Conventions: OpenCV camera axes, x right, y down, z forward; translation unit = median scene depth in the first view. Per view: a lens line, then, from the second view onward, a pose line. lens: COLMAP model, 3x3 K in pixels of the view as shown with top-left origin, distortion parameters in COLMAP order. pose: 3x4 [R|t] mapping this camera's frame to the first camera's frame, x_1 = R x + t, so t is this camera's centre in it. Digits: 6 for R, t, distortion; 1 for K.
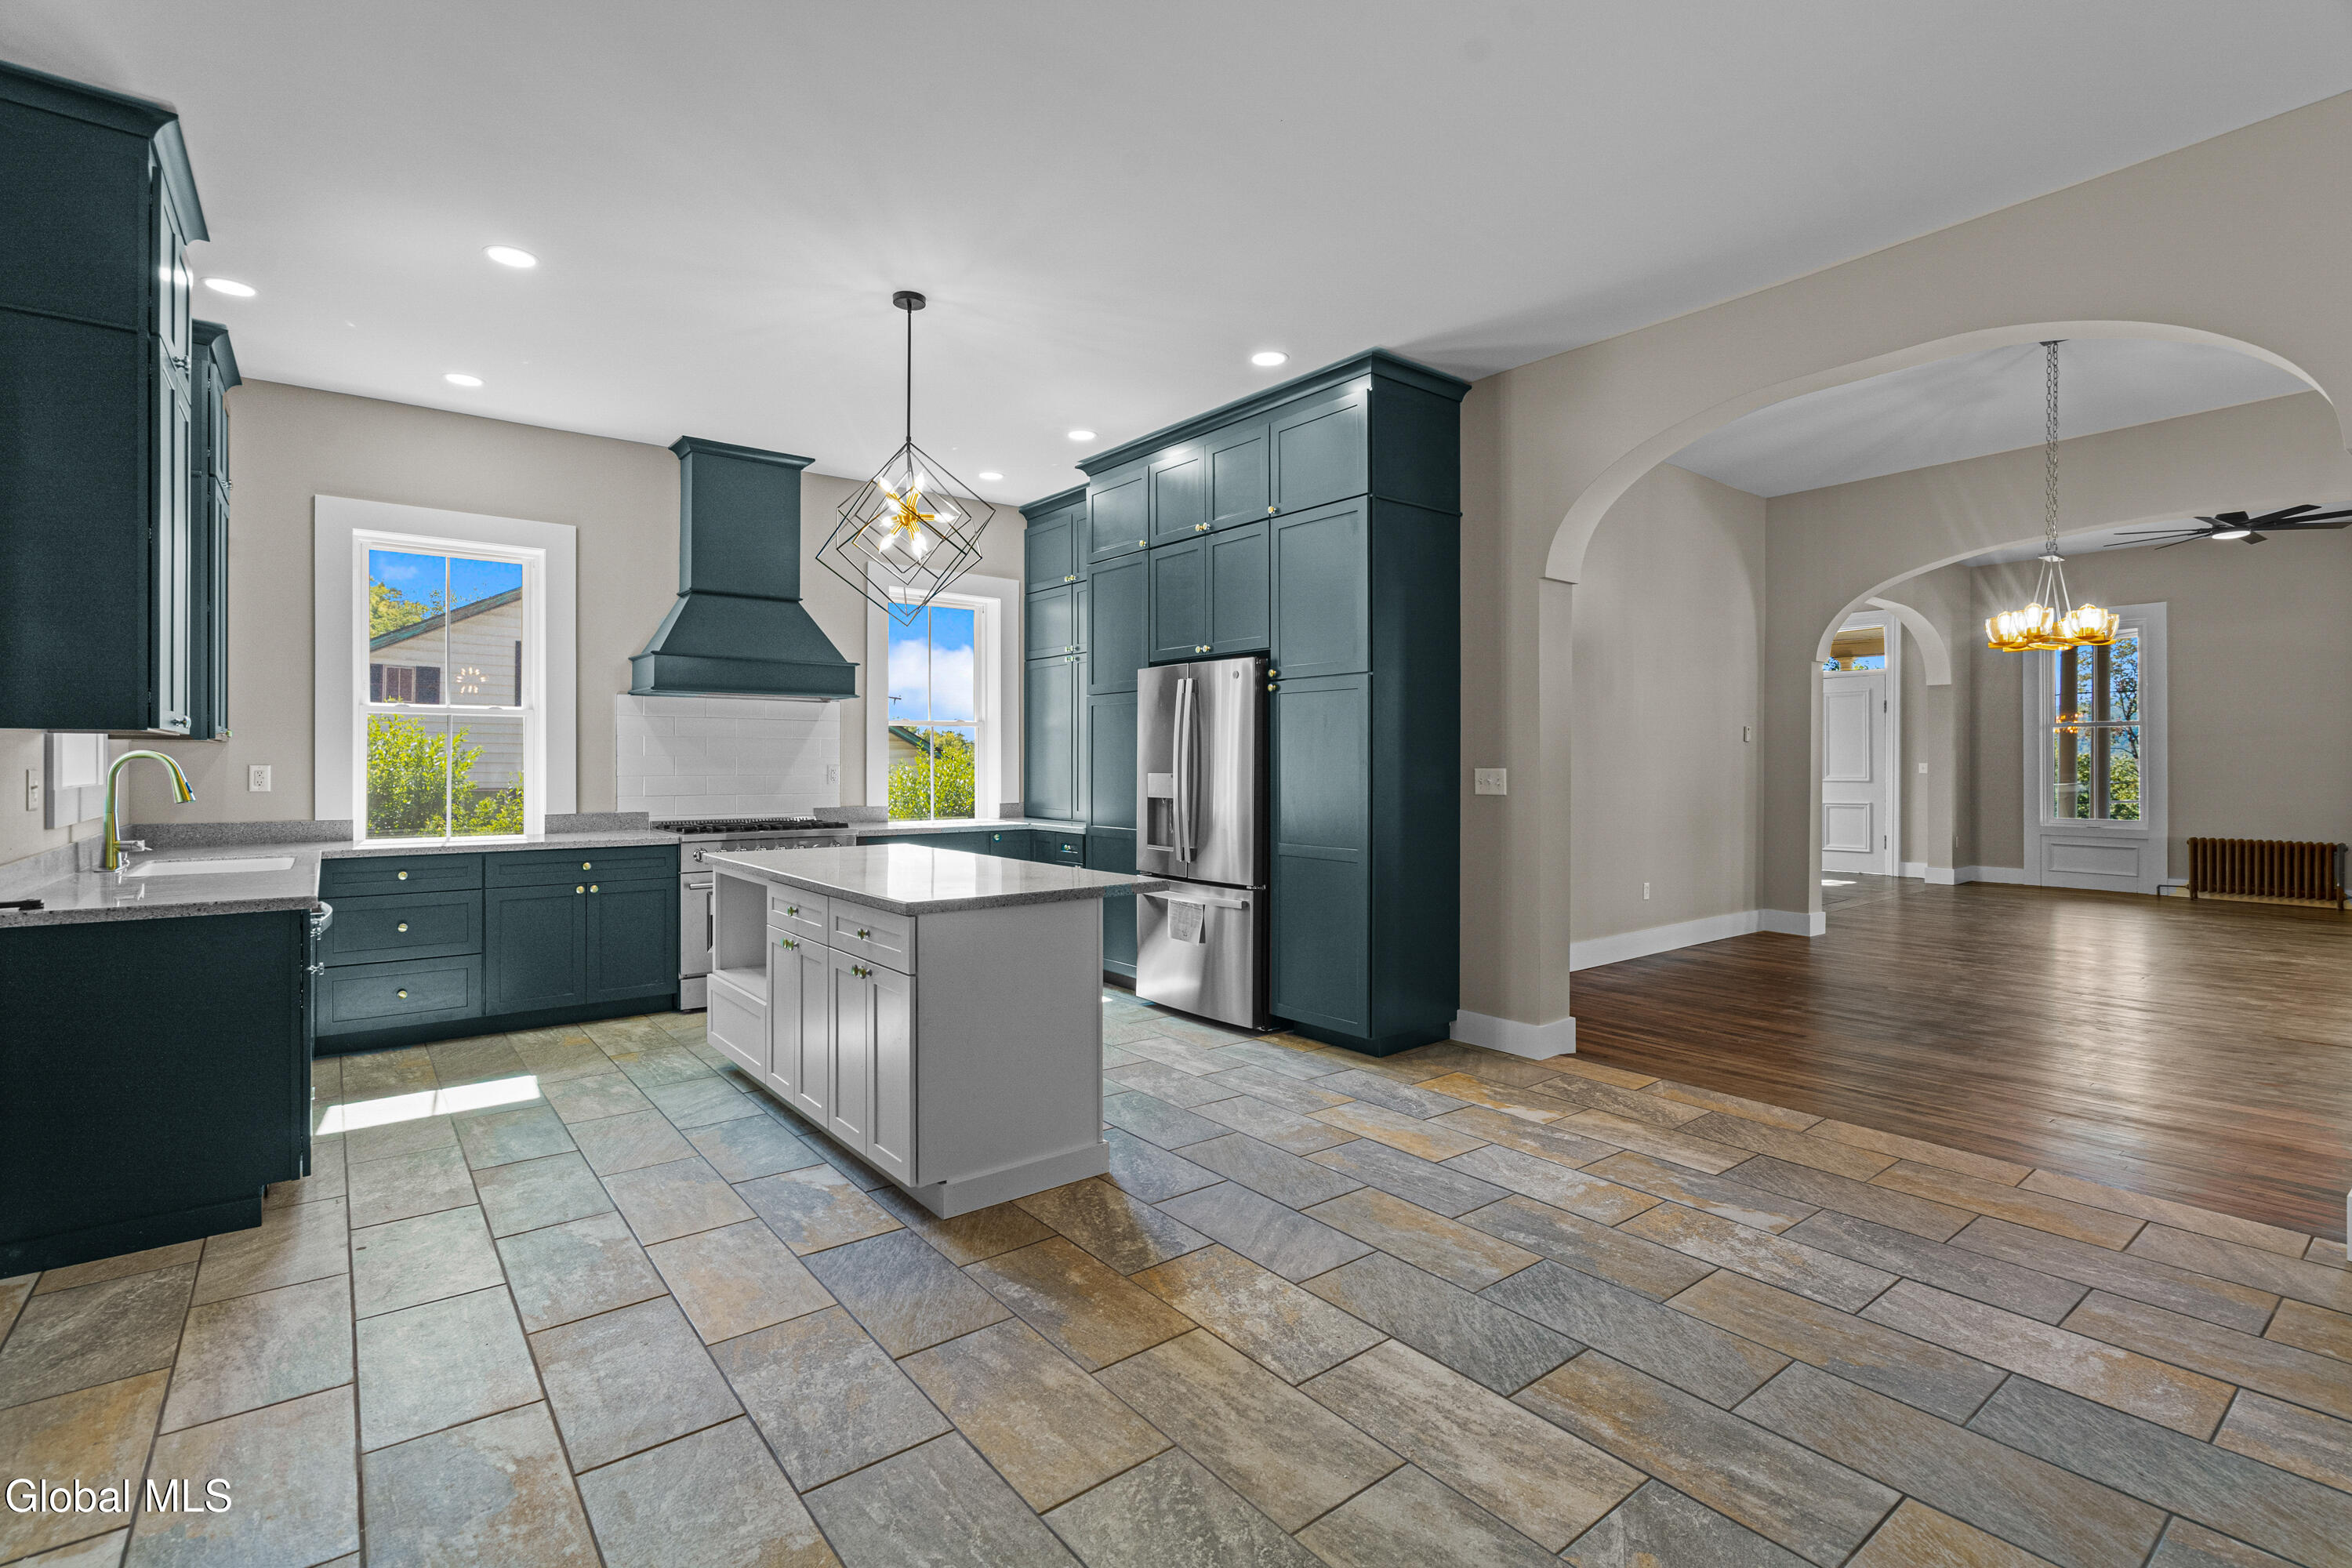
lens RADIAL K [[1073.5, 0, 1177.6], [0, 1073.5, 766.8], [0, 0, 1]] dist [-0.005598, 0.001836]
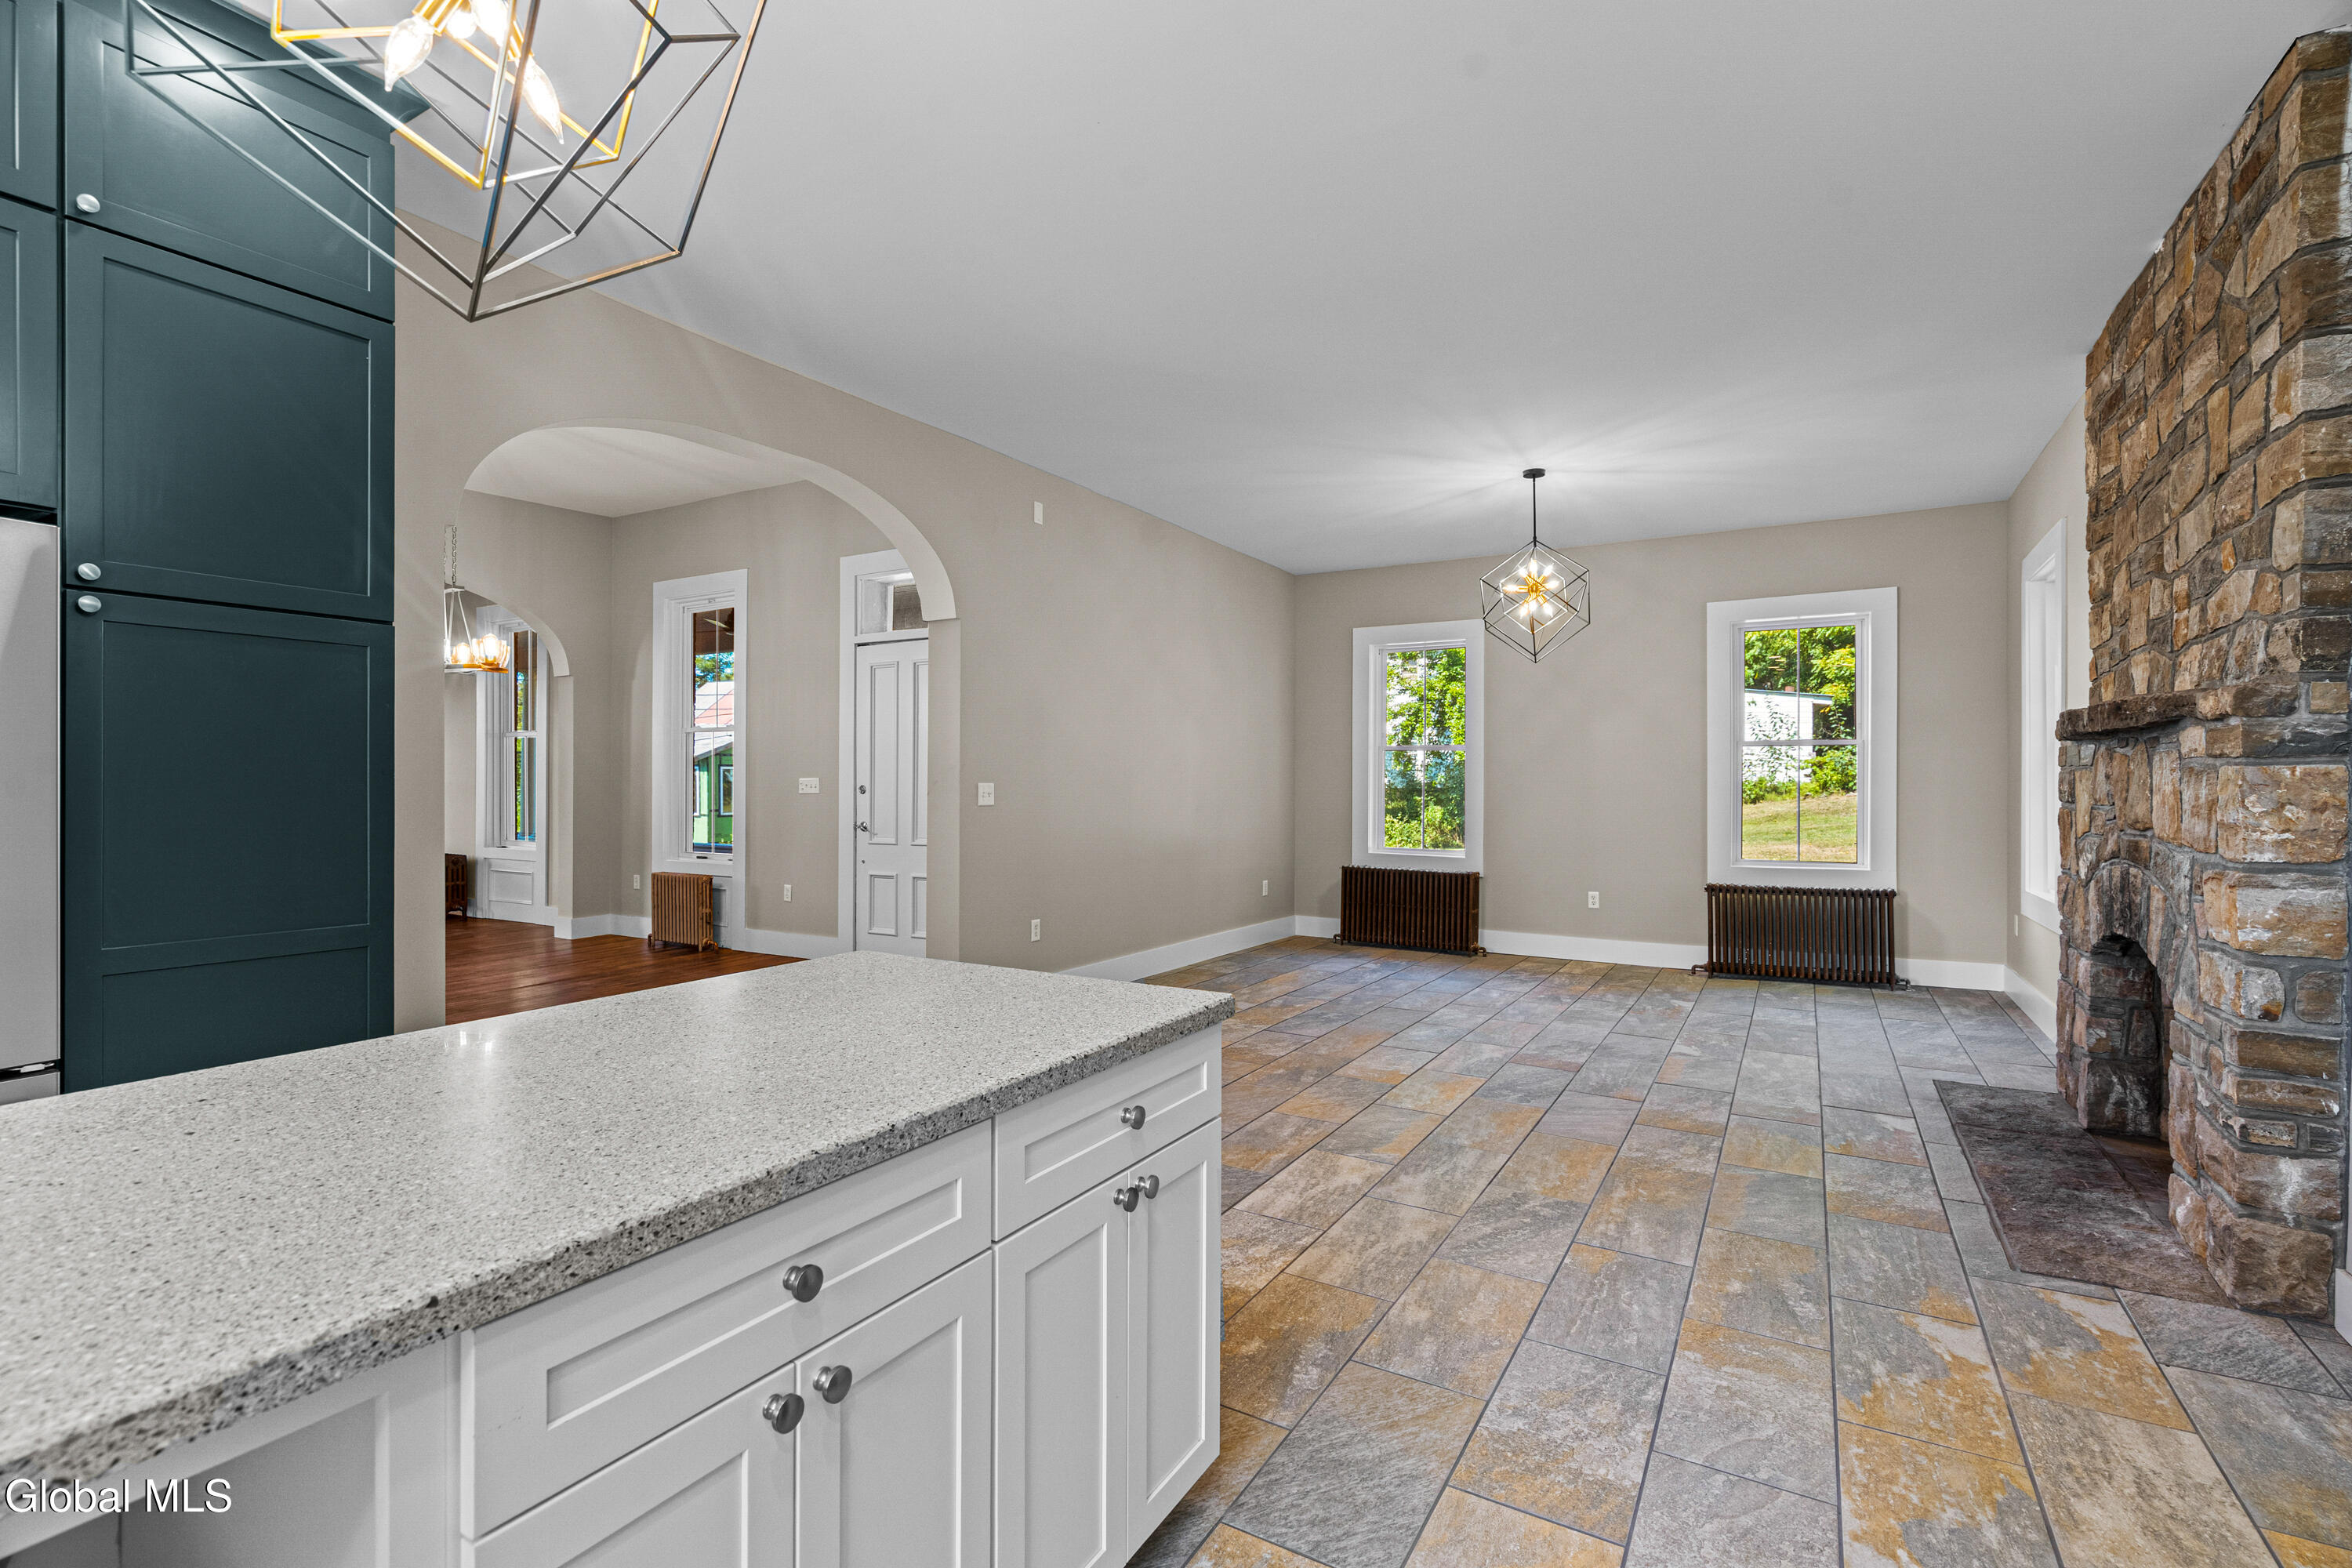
lens RADIAL K [[1073.5, 0, 1160.7], [0, 1073.5, 779.2], [0, 0, 1]] dist [-0.005598, 0.001836]
pose [[-0.352070, 0.002096, 0.935971, -1.154461], [0.001588, 0.999997, -0.001642, 0.002266], [-0.935972, 0.000908, -0.352072, 1.759201]]
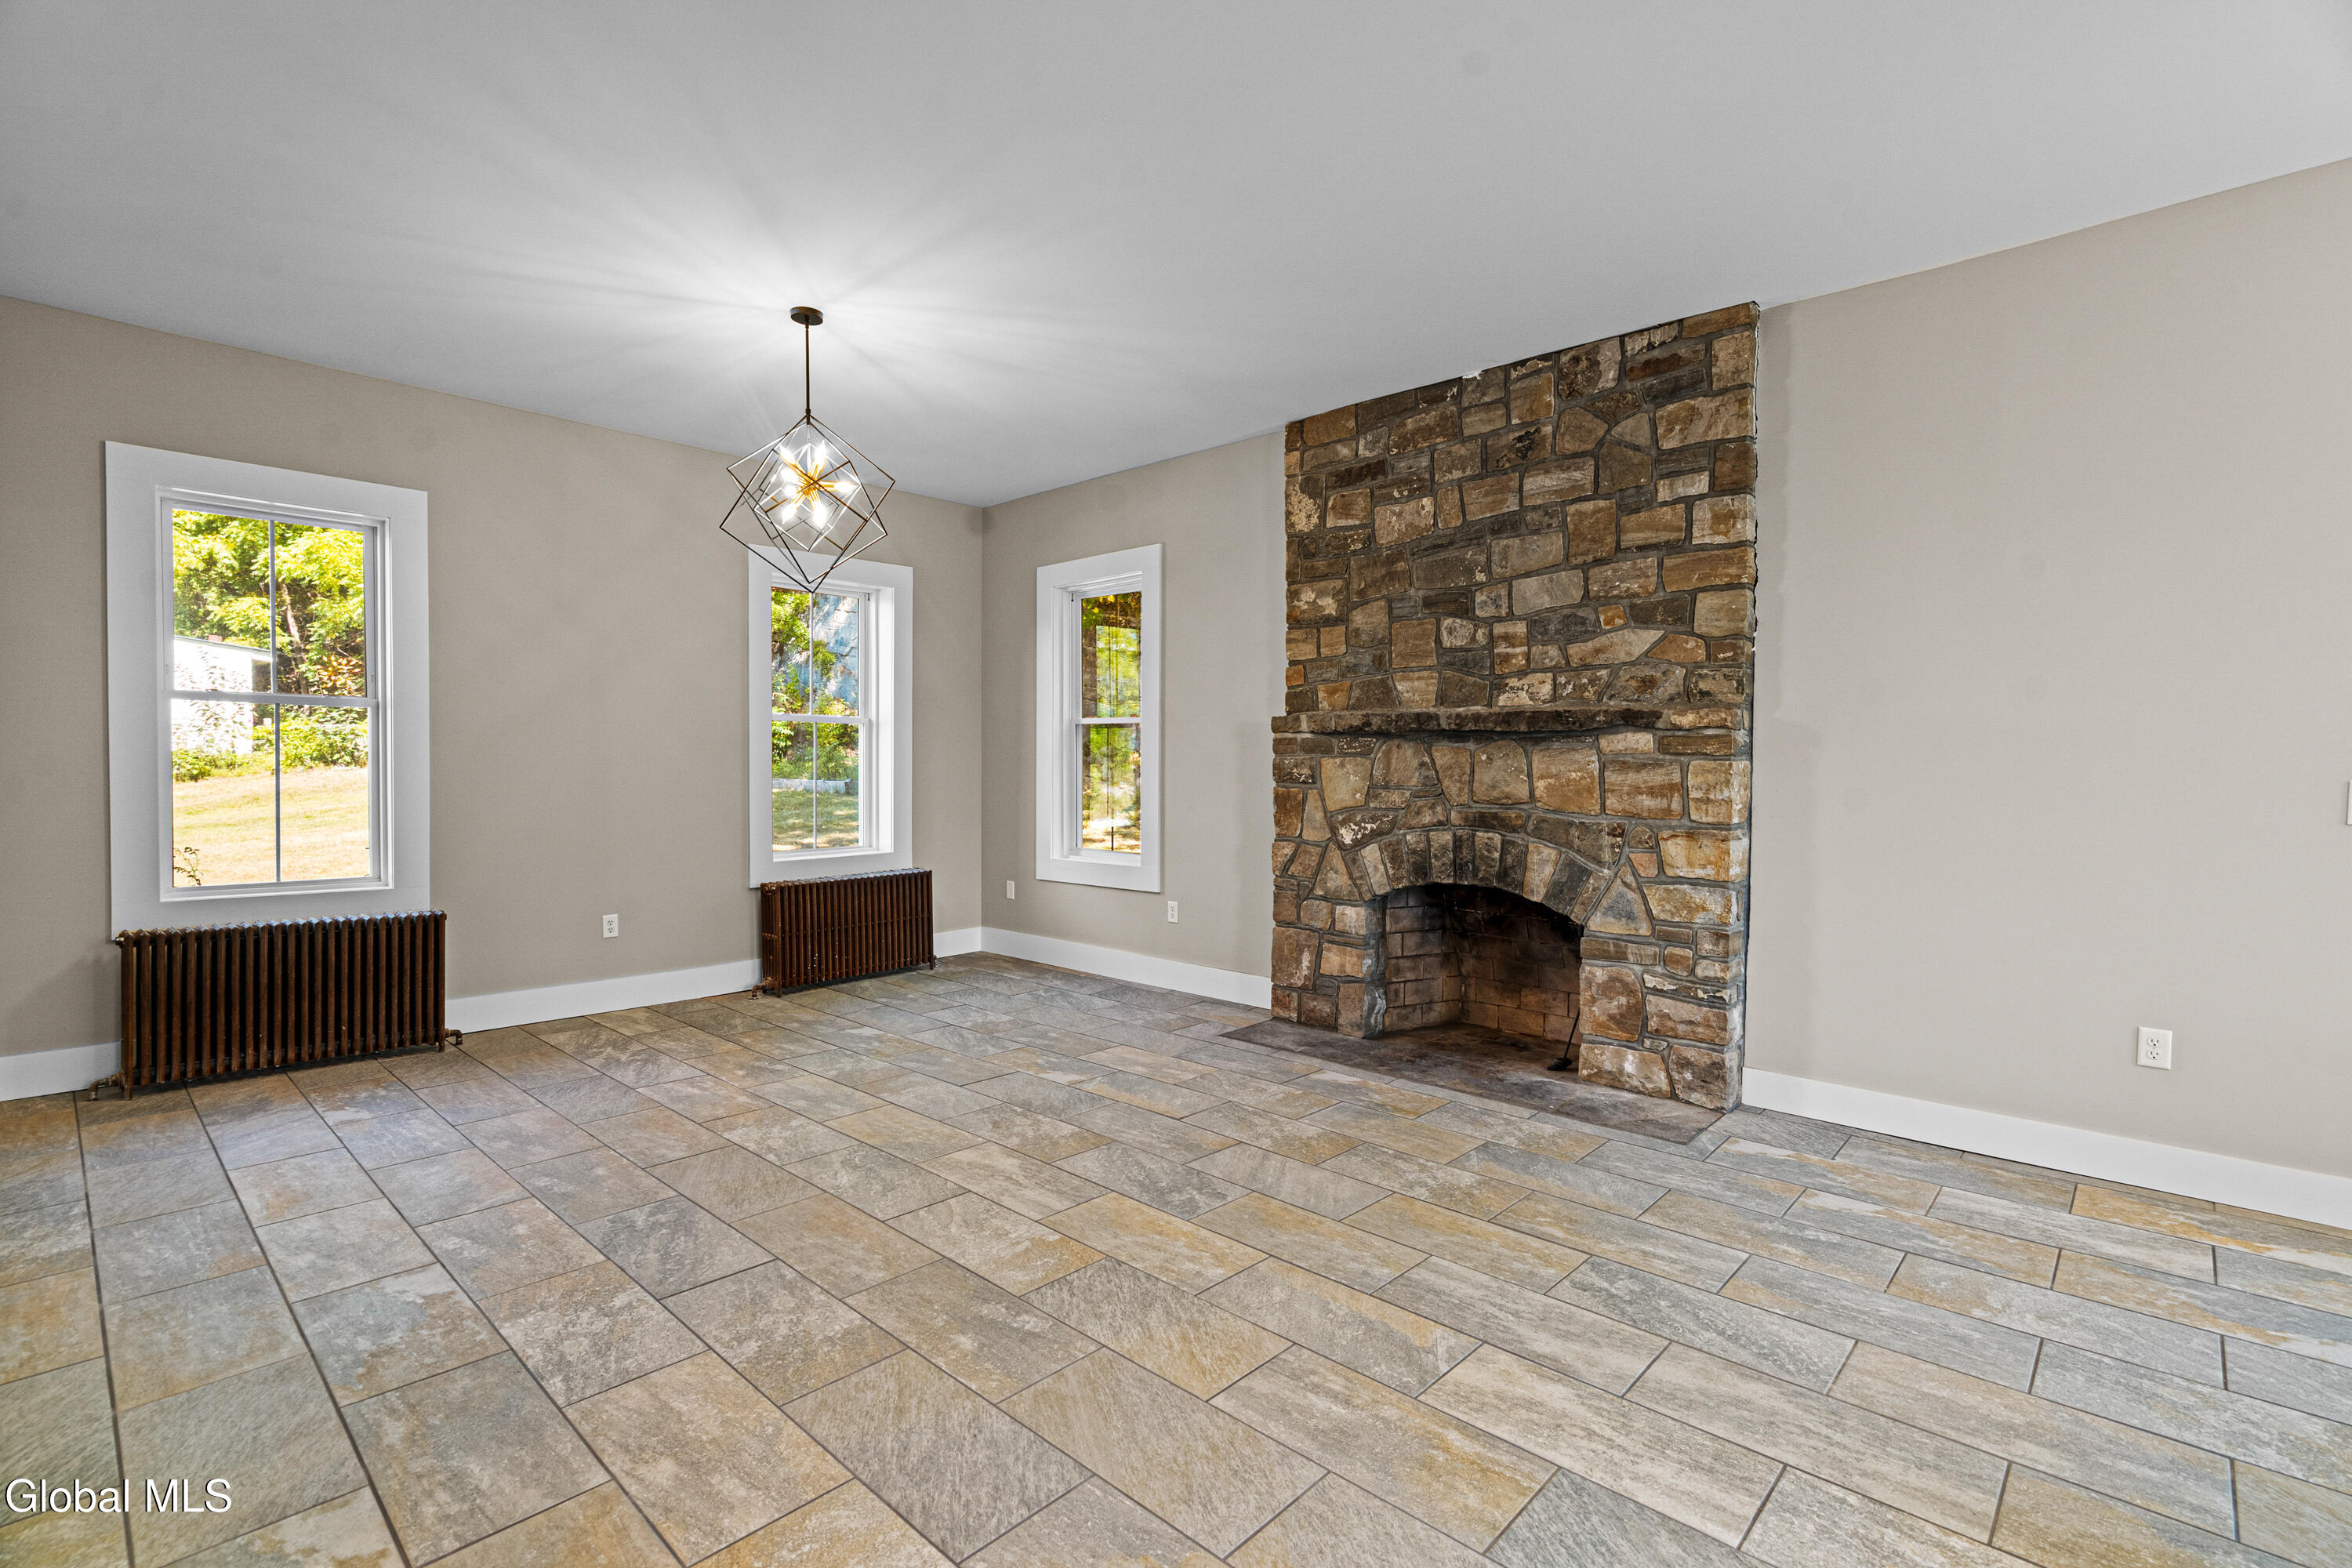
lens RADIAL K [[1073.5, 0, 1166.8], [0, 1073.5, 780.6], [0, 0, 1]] dist [-0.005598, 0.001836]
pose [[-0.988513, -0.004232, -0.151075, 0.797625], [-0.007677, 0.999723, 0.022229, -0.013549], [0.150939, 0.023134, -0.988272, 1.881194]]
